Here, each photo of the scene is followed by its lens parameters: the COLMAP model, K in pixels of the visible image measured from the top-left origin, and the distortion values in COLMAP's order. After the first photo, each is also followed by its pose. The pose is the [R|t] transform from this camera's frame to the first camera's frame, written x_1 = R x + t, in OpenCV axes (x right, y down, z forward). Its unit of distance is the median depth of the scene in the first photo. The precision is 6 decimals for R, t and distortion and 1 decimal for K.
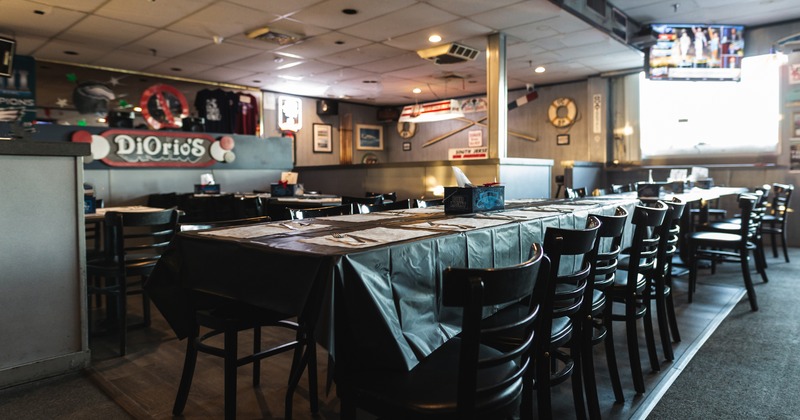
lens RADIAL K [[467.8, 0, 402.1], [0, 467.8, 207.8], [0, 0, 1]] dist [0.002601, 0.001187]
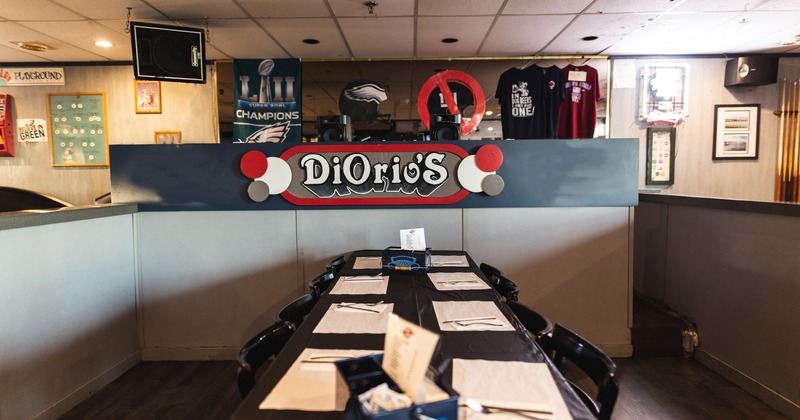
lens RADIAL K [[468.3, 0, 400.0], [0, 468.3, 210.0], [0, 0, 1]] dist [-0.002837, -0.000542]
pose [[0.680094, 0.053925, -0.731139, -0.048010], [-0.049246, 0.998399, 0.027828, -0.070772], [0.731469, 0.017080, 0.681661, 0.451612]]
